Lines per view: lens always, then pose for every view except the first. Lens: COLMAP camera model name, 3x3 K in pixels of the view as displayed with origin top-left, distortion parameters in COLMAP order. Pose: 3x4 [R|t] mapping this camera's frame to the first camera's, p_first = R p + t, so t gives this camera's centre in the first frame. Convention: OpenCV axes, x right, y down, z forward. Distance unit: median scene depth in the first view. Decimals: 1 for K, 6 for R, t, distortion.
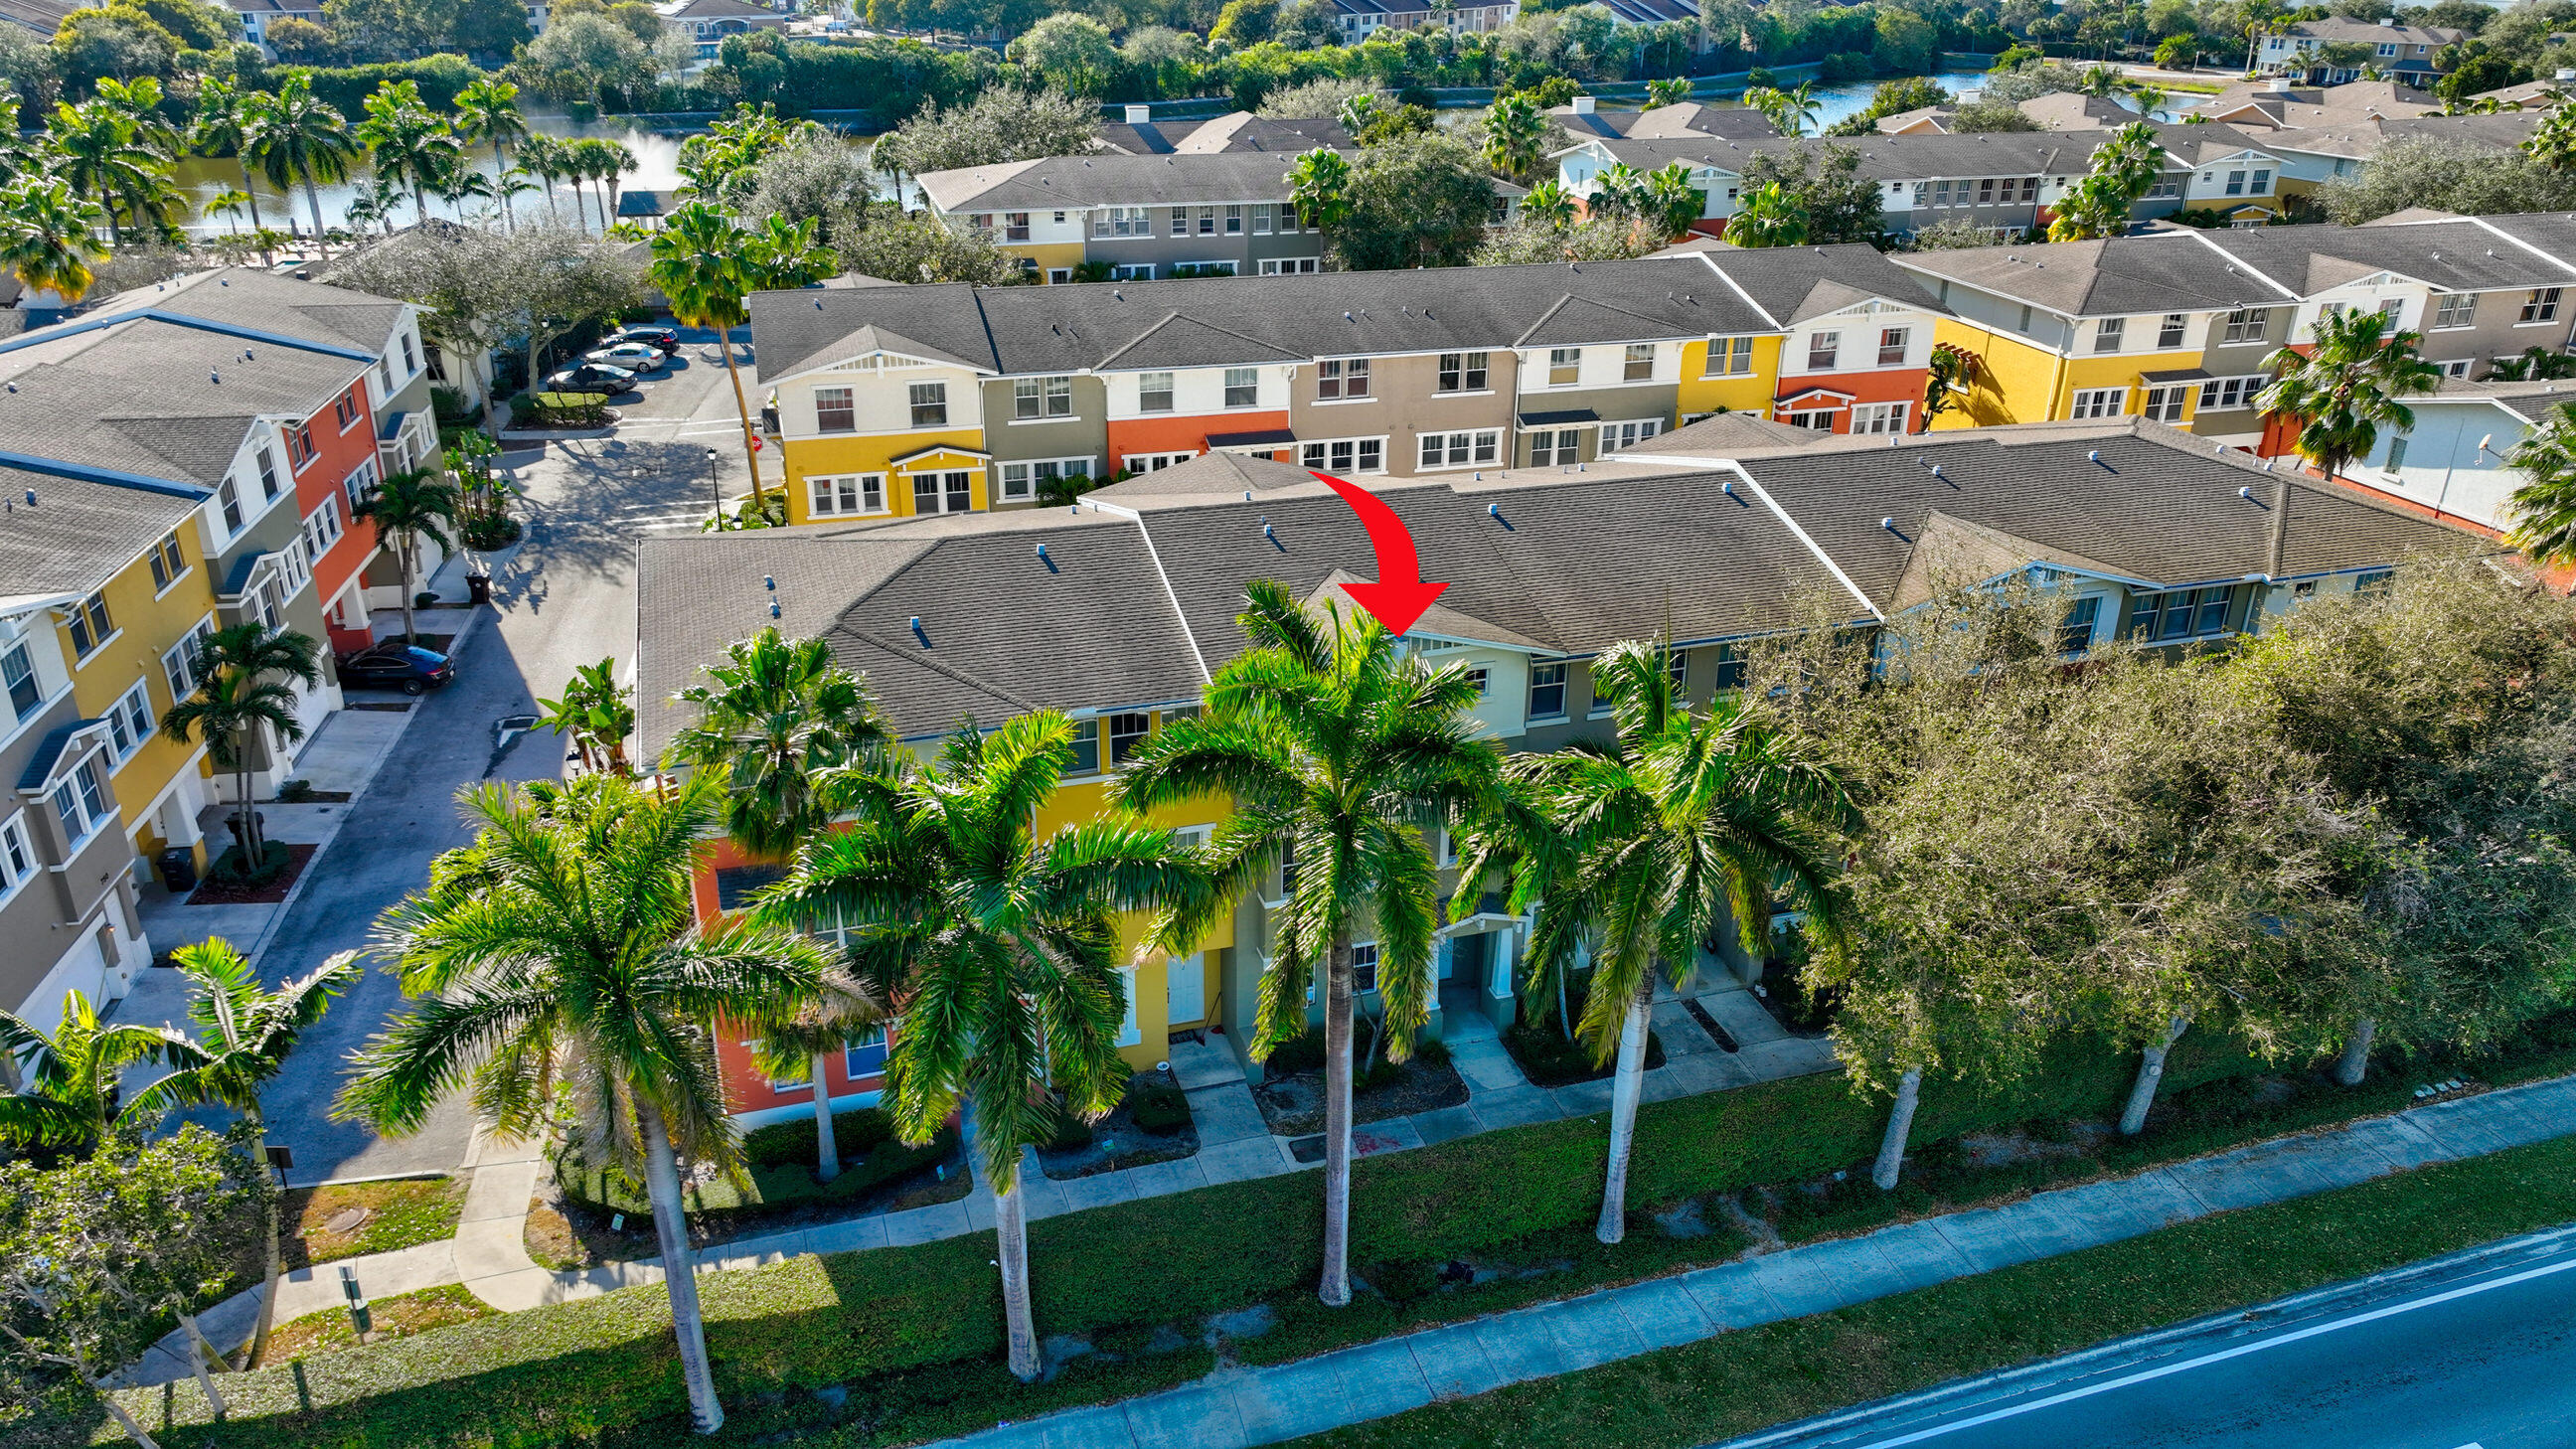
lens RADIAL K [[1842.3, 0, 1297.4], [0, 1842.3, 720.4], [0, 0, 1]] dist [0.004653, 0.014748]
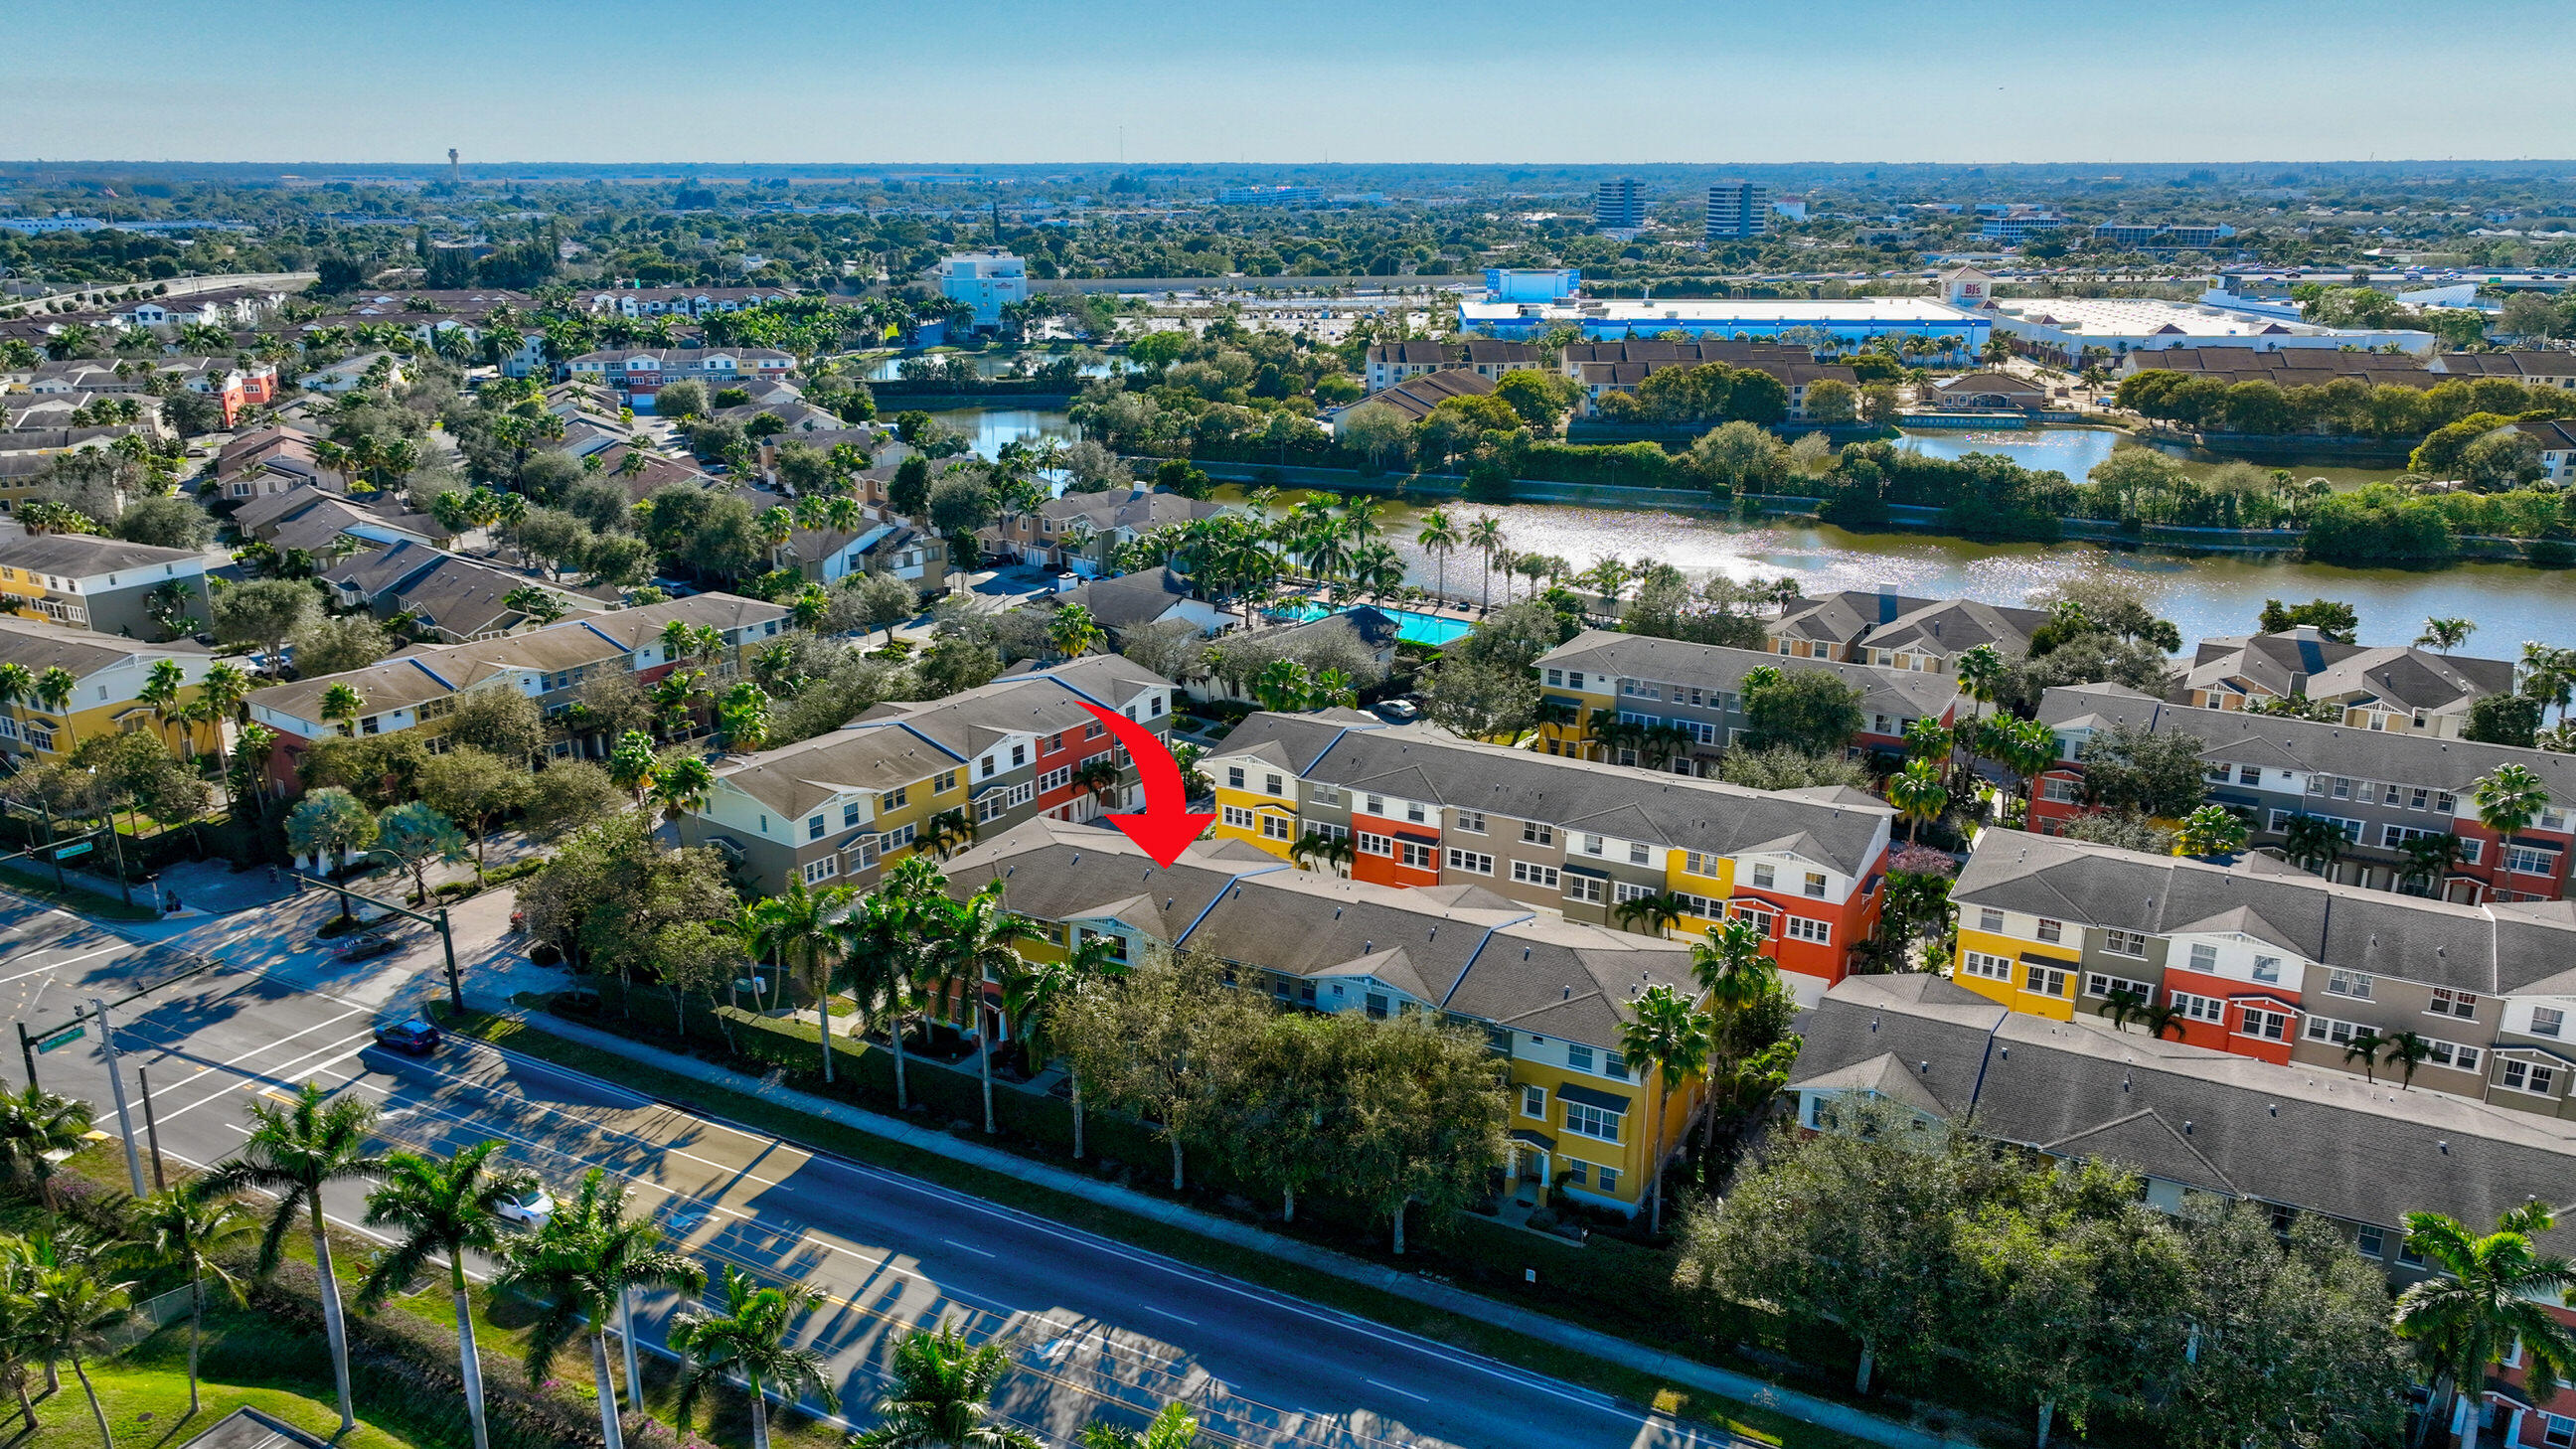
lens RADIAL K [[1842.3, 0, 1297.4], [0, 1842.3, 720.4], [0, 0, 1]] dist [0.004653, 0.014748]
pose [[0.693956, 0.202121, -0.691066, 1.130047], [-0.288026, 0.957579, -0.009161, -0.209169], [0.659898, 0.205403, 0.722734, -0.454336]]
